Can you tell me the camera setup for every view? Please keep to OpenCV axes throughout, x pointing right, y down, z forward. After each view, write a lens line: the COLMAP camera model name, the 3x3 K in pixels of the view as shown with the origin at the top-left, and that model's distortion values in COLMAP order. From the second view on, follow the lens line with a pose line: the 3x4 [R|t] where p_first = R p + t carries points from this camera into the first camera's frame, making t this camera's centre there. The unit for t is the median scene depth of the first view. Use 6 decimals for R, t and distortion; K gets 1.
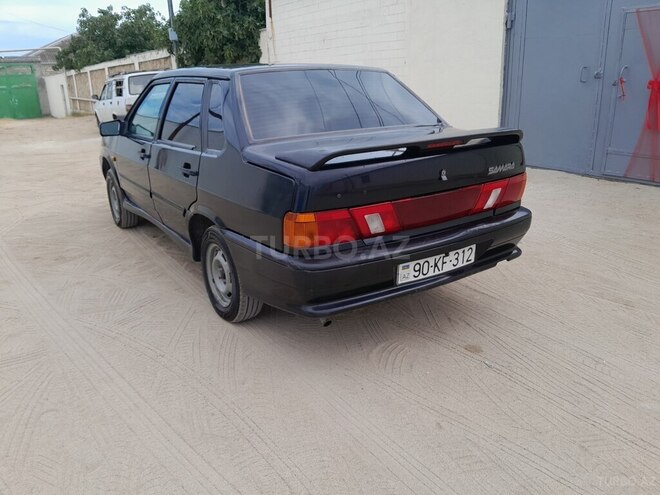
lens RADIAL K [[514.1, 0, 330.0], [0, 514.1, 247.5], [0, 0, 1]] dist [0.031904, -0.075185]
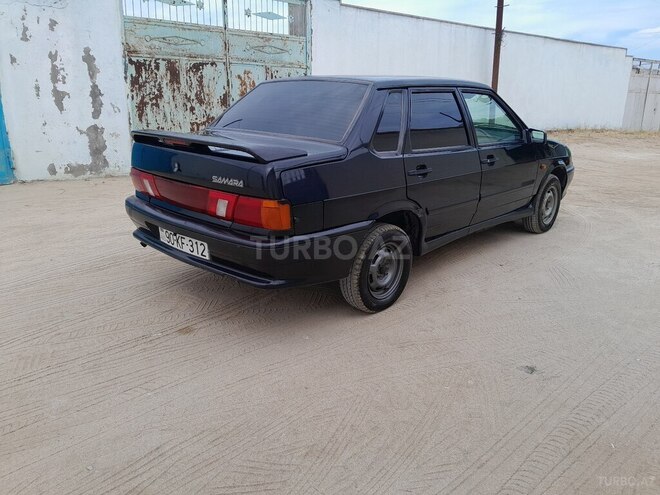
lens RADIAL K [[516.7, 0, 330.0], [0, 516.7, 247.5], [0, 0, 1]] dist [0.013922, -0.049727]
pose [[0.226182, 0.310404, -0.923305, 0.837873], [-0.325992, 0.917333, 0.228538, -0.205500], [0.917916, 0.249299, 0.308673, 0.564404]]
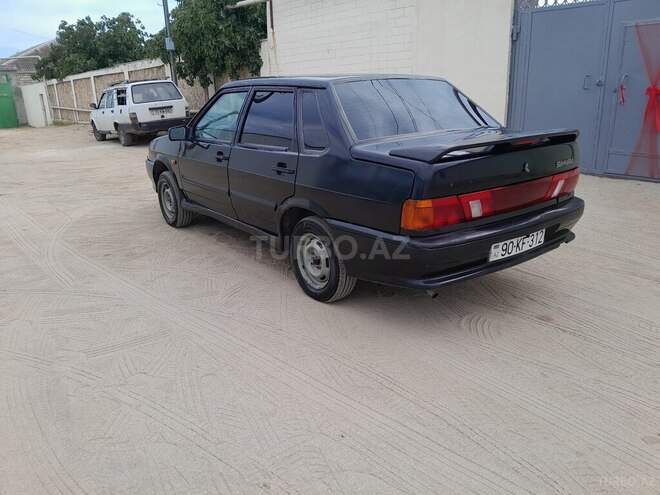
lens RADIAL K [[509.4, 0, 330.0], [0, 509.4, 247.5], [0, 0, 1]] dist [0.032680, -0.074209]
pose [[0.998545, -0.019194, 0.050392, -0.164216], [0.019778, 0.999743, -0.011099, 0.025763], [-0.050166, 0.012079, 0.998668, -0.080897]]
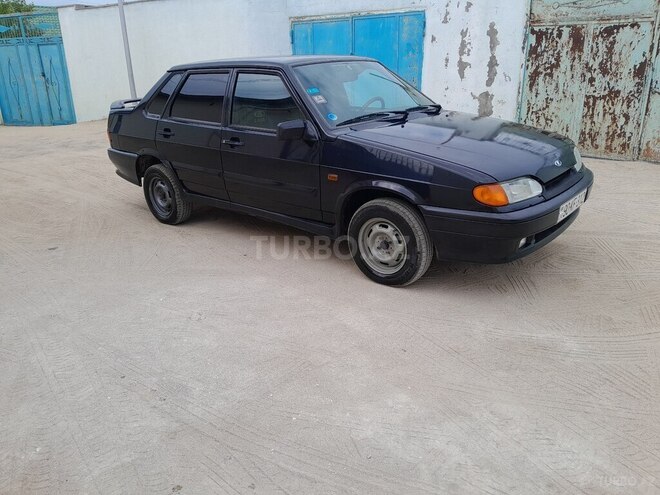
lens RADIAL K [[514.1, 0, 330.0], [0, 514.1, 247.5], [0, 0, 1]] dist [0.031904, -0.075185]
pose [[-0.957276, 0.147859, -0.248515, 0.099772], [-0.040174, 0.783058, 0.620649, -0.658228], [0.286371, 0.604117, -0.743663, 1.911085]]
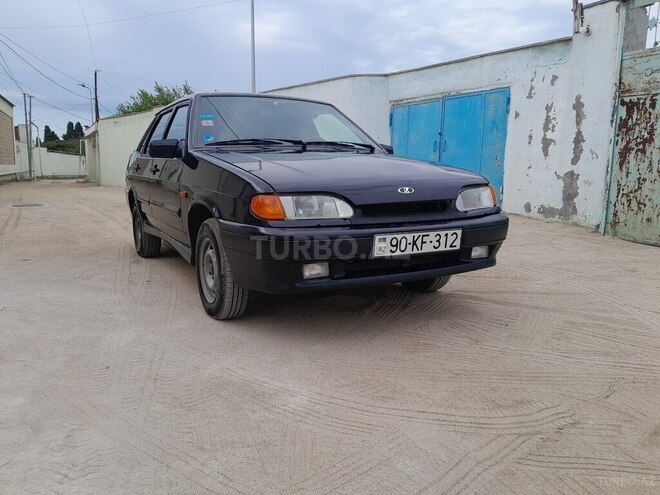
lens RADIAL K [[514.1, 0, 330.0], [0, 514.1, 247.5], [0, 0, 1]] dist [0.031904, -0.075185]
pose [[-0.996711, 0.005663, 0.080838, -0.381976], [0.042362, 0.886812, 0.460185, -0.522839], [-0.069082, 0.462096, -0.884135, 1.943107]]
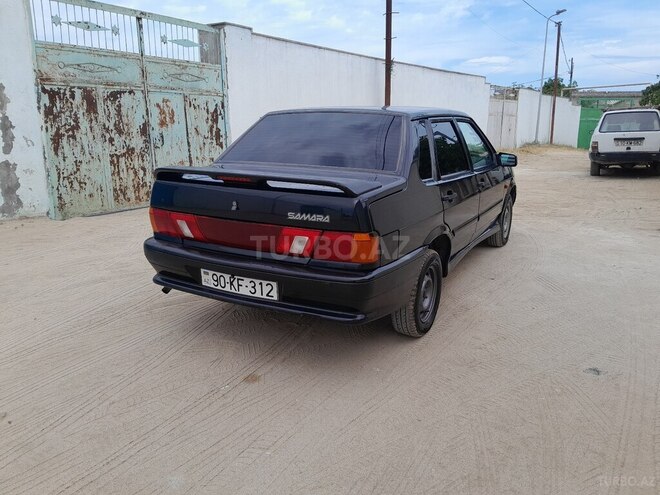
lens RADIAL K [[516.7, 0, 330.0], [0, 516.7, 247.5], [0, 0, 1]] dist [0.013922, -0.049727]
pose [[0.467984, 0.242478, -0.849821, 0.741160], [-0.293494, 0.949686, 0.109350, -0.135252], [0.833578, 0.198243, 0.515604, 0.340435]]
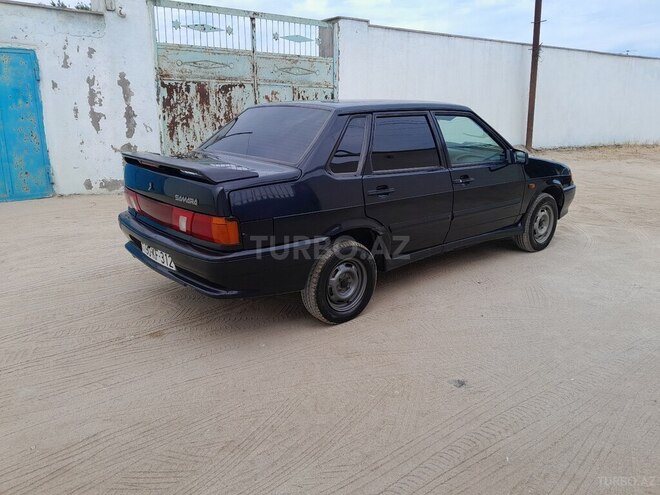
lens RADIAL K [[514.1, 0, 330.0], [0, 514.1, 247.5], [0, 0, 1]] dist [0.031904, -0.075185]
pose [[0.120309, 0.289872, -0.949474, 0.905748], [-0.319963, 0.916705, 0.239325, -0.264387], [0.939760, 0.275003, 0.203036, 0.682216]]
